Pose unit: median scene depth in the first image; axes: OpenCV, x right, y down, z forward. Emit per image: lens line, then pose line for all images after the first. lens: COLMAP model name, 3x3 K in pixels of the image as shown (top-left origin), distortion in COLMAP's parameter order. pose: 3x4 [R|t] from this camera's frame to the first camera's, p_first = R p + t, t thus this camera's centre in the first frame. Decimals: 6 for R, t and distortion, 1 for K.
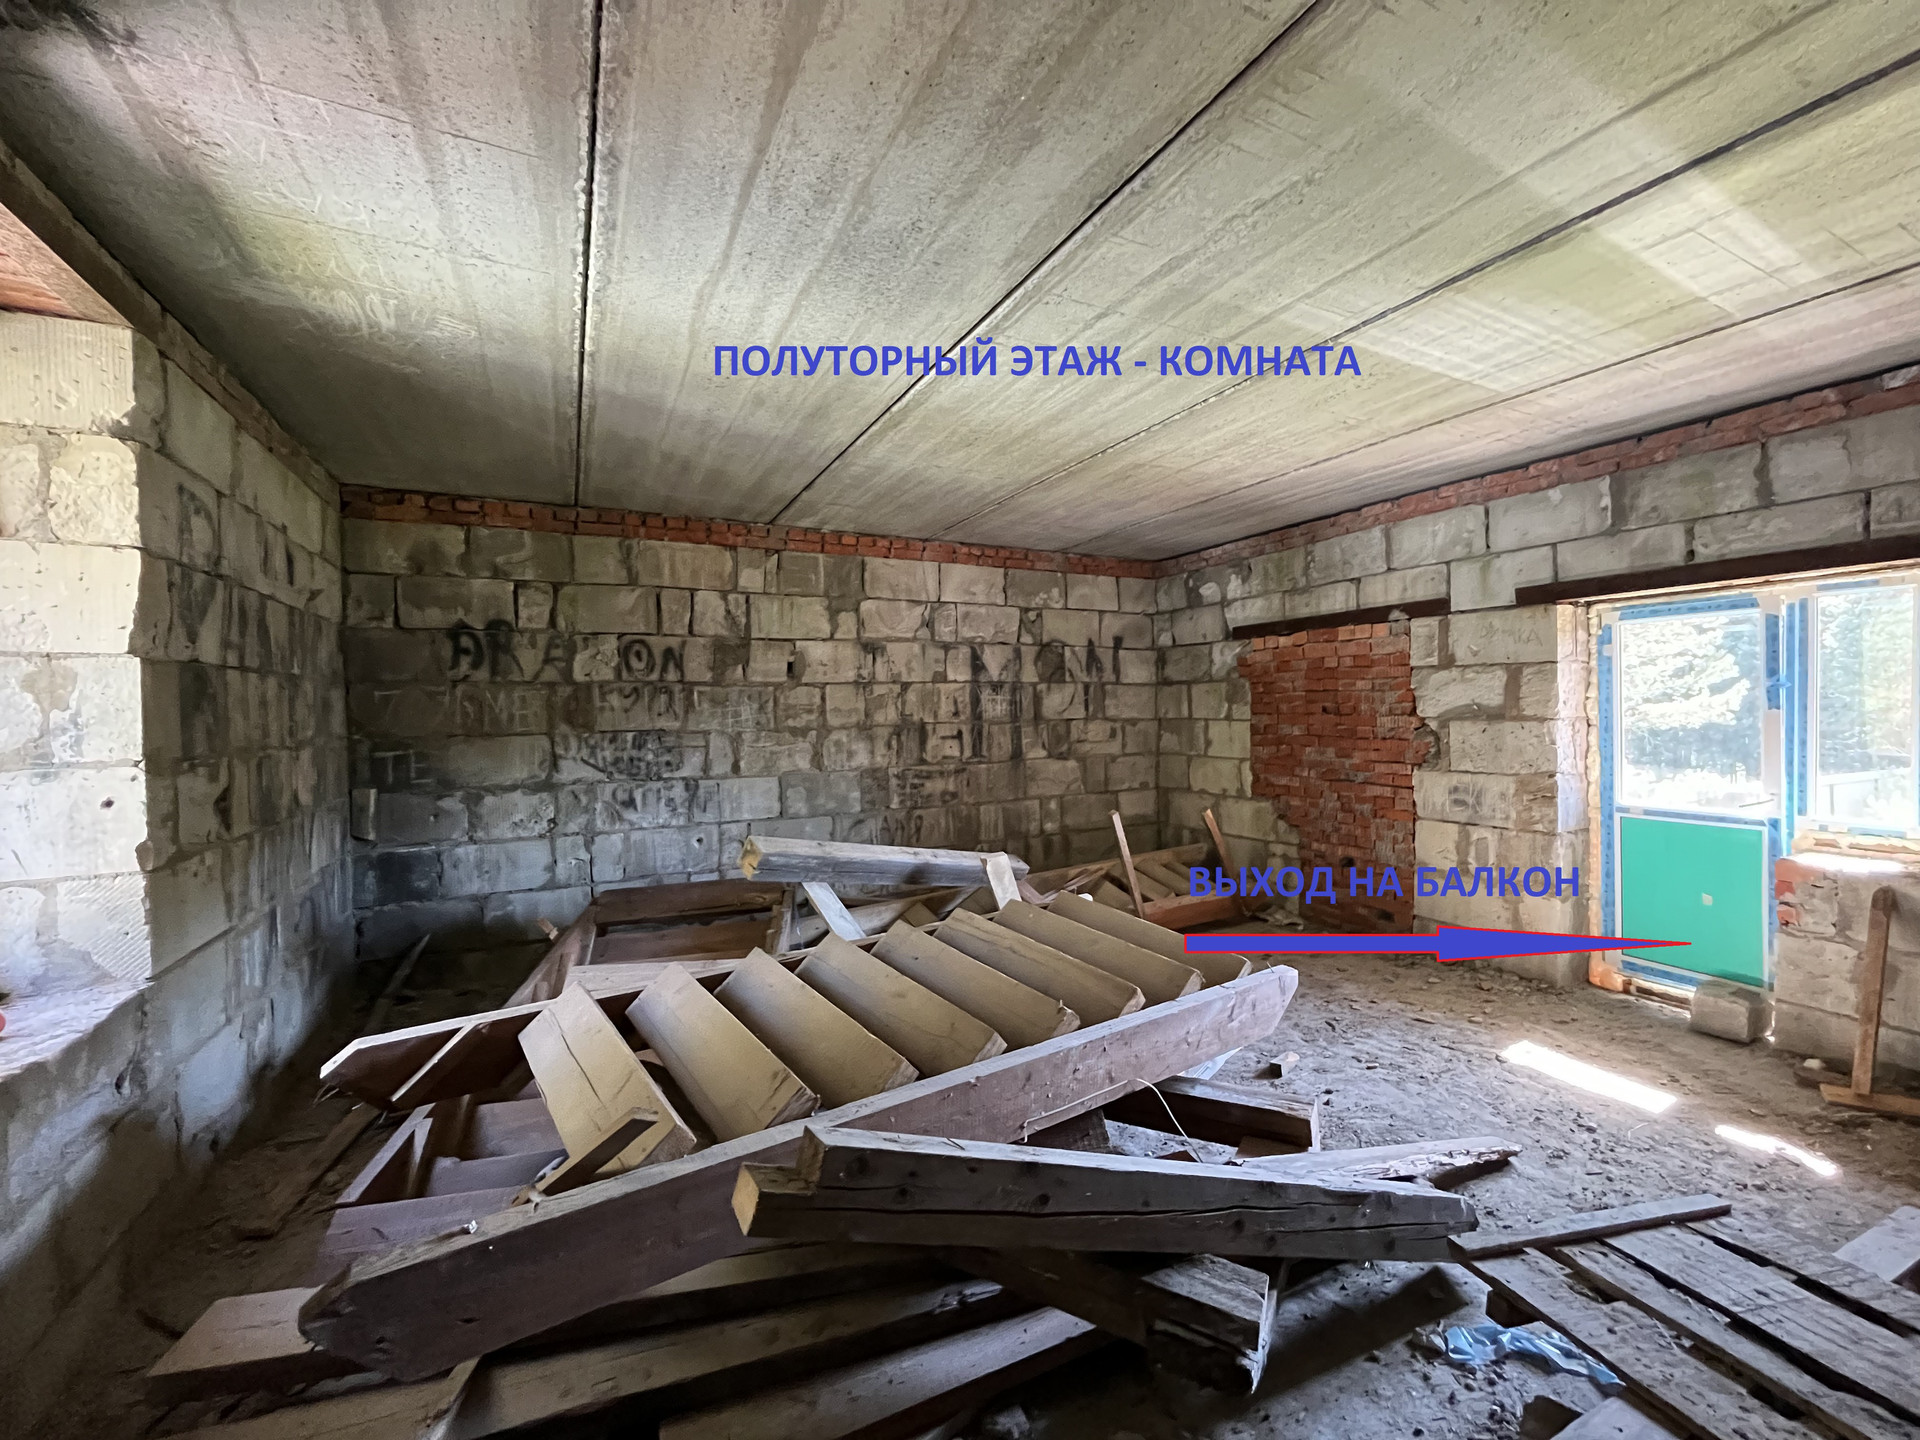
lens RADIAL K [[775.4, 0, 956.9], [0, 775.4, 718.5], [0, 0, 1]] dist [-0.001076, -0.000887]
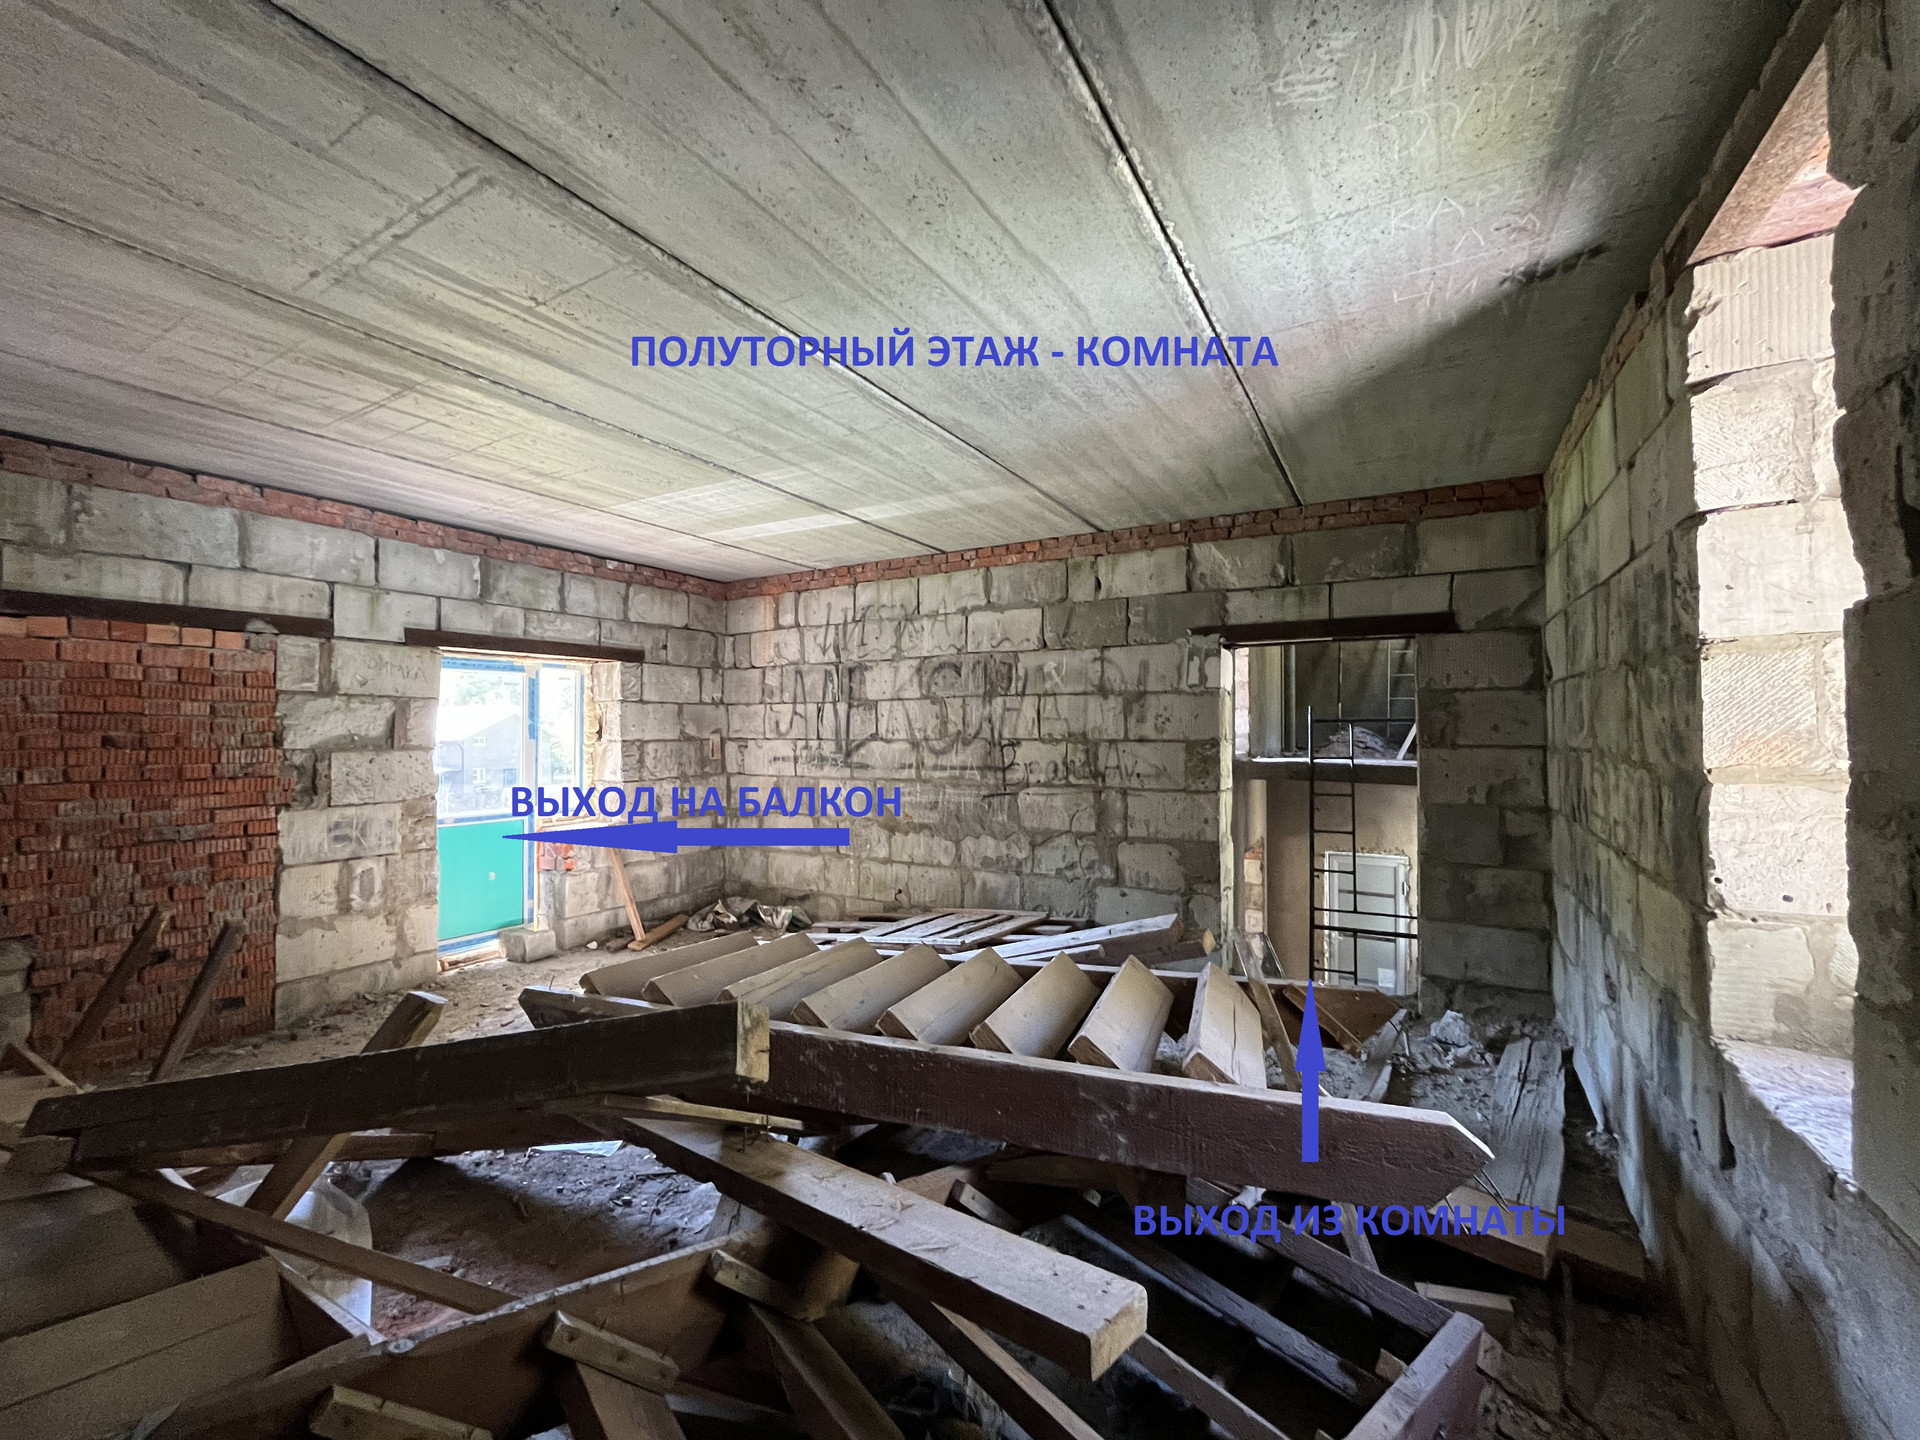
lens RADIAL K [[775.4, 0, 956.4], [0, 775.4, 717.0], [0, 0, 1]] dist [-0.001076, -0.000887]
pose [[-0.541114, 0.031718, 0.840351, -0.582461], [0.023394, 0.999469, -0.022660, -0.001132], [-0.840624, 0.007397, -0.541569, 0.918775]]
